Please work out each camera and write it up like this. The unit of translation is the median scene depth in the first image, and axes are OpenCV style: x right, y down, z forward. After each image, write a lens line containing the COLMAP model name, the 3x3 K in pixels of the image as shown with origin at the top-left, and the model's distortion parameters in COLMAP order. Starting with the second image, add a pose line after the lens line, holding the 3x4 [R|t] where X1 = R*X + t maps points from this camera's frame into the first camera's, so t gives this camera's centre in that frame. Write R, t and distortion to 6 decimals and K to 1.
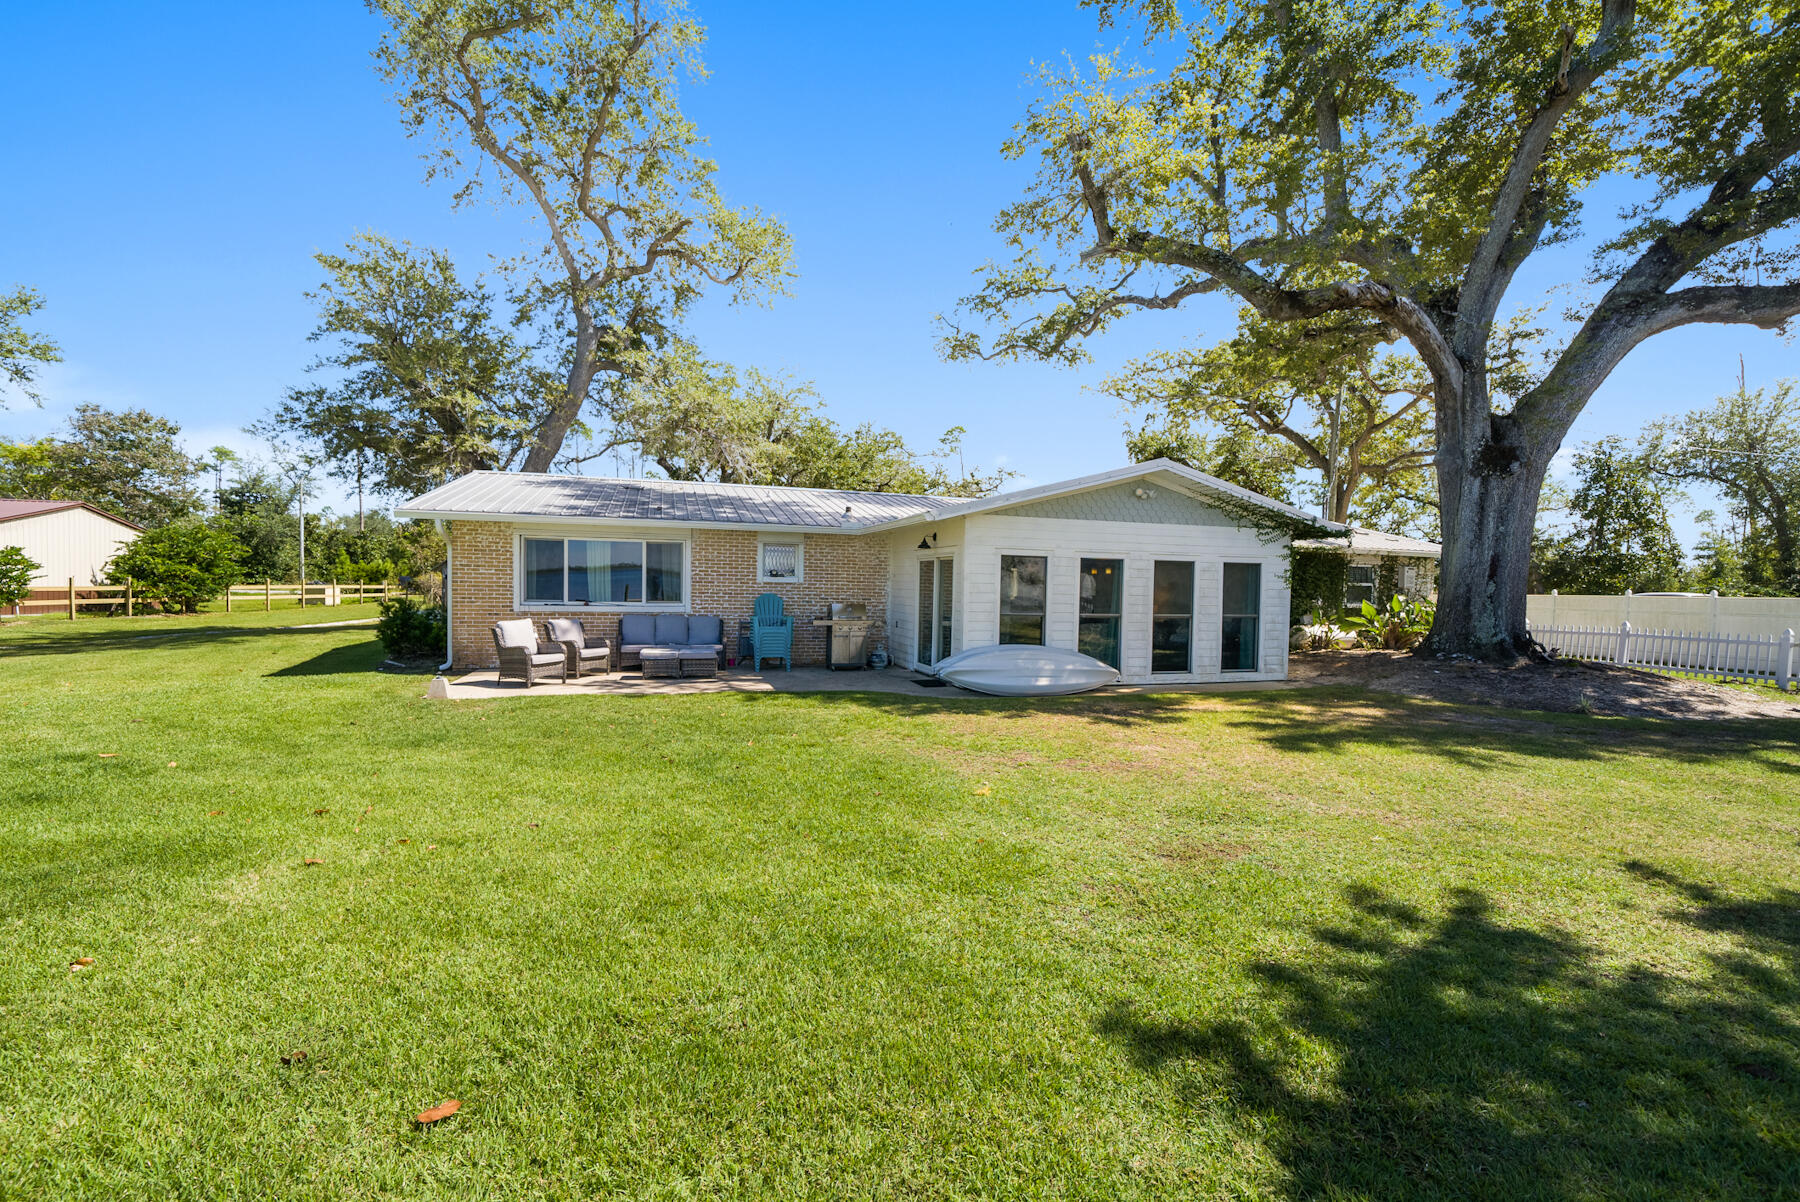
lens RADIAL K [[760.1, 0, 891.6], [0, 760.1, 601.5], [0, 0, 1]] dist [-0.001440, 0.000016]
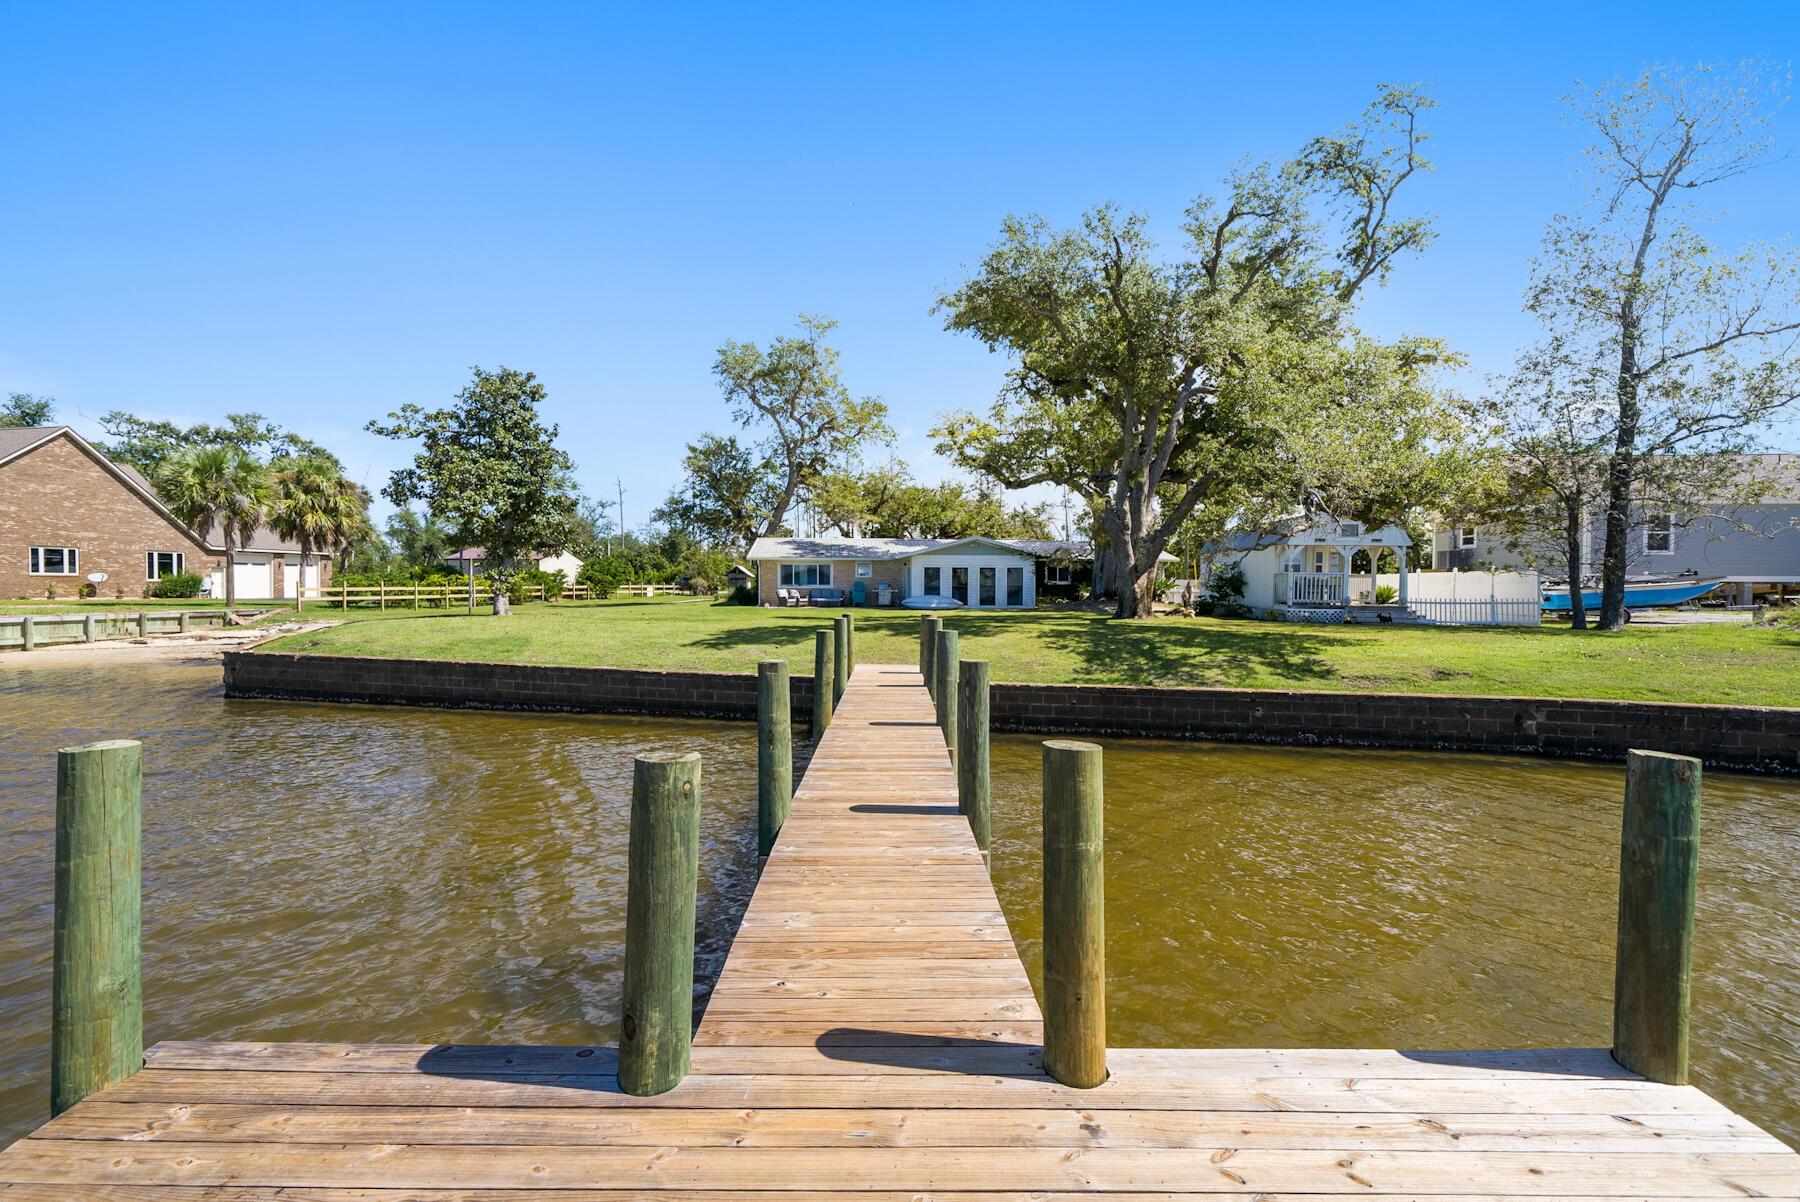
lens RADIAL K [[760.1, 0, 892.9], [0, 760.1, 599.4], [0, 0, 1]] dist [-0.001440, 0.000016]
pose [[0.976010, -0.009790, -0.217506, 0.387251], [0.008872, 0.999947, -0.005199, 0.048859], [0.217546, 0.003145, 0.976045, -1.174179]]
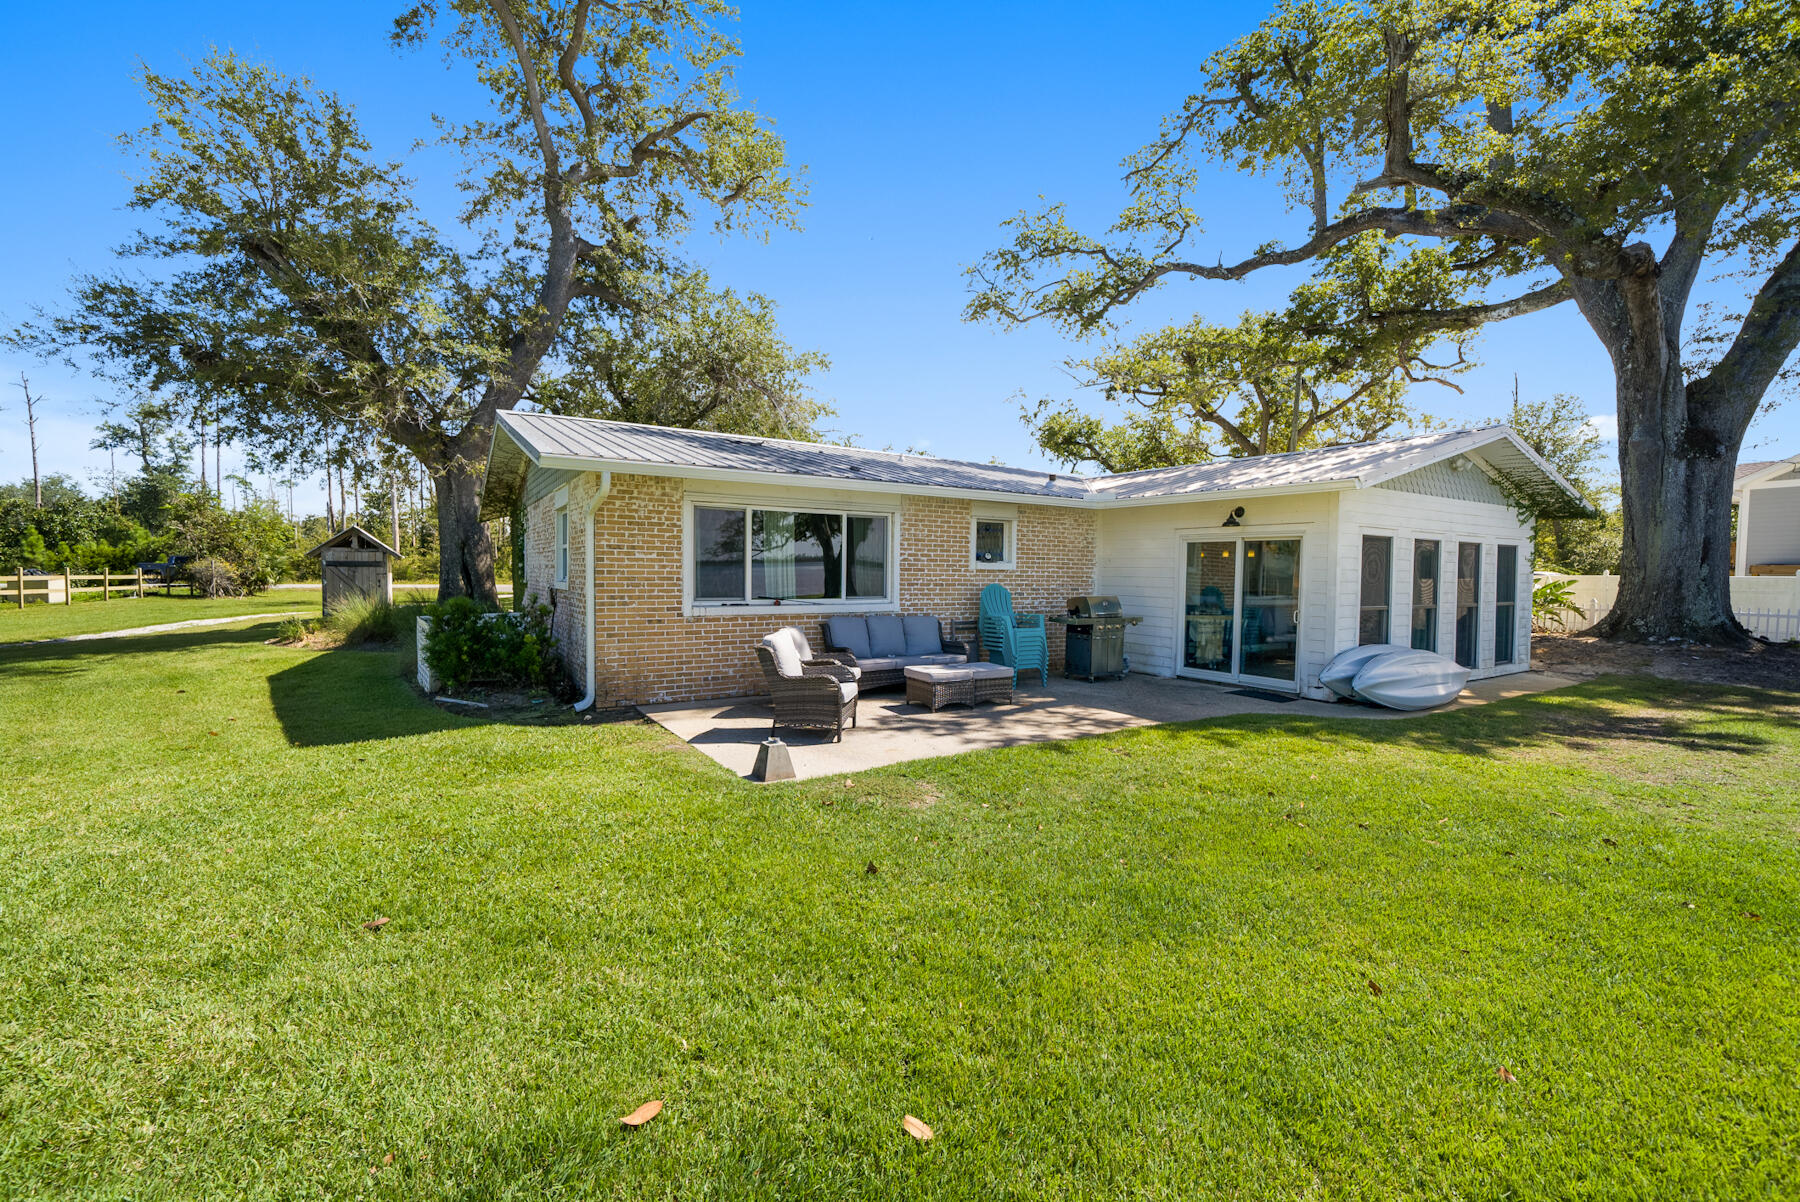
lens RADIAL K [[760.1, 0, 904.2], [0, 760.1, 585.7], [0, 0, 1]] dist [-0.001440, 0.000016]
pose [[0.965769, -0.012013, 0.259126, -0.282827], [0.011935, 0.999927, 0.001873, -0.007321], [-0.259130, 0.001284, 0.965842, 0.181539]]
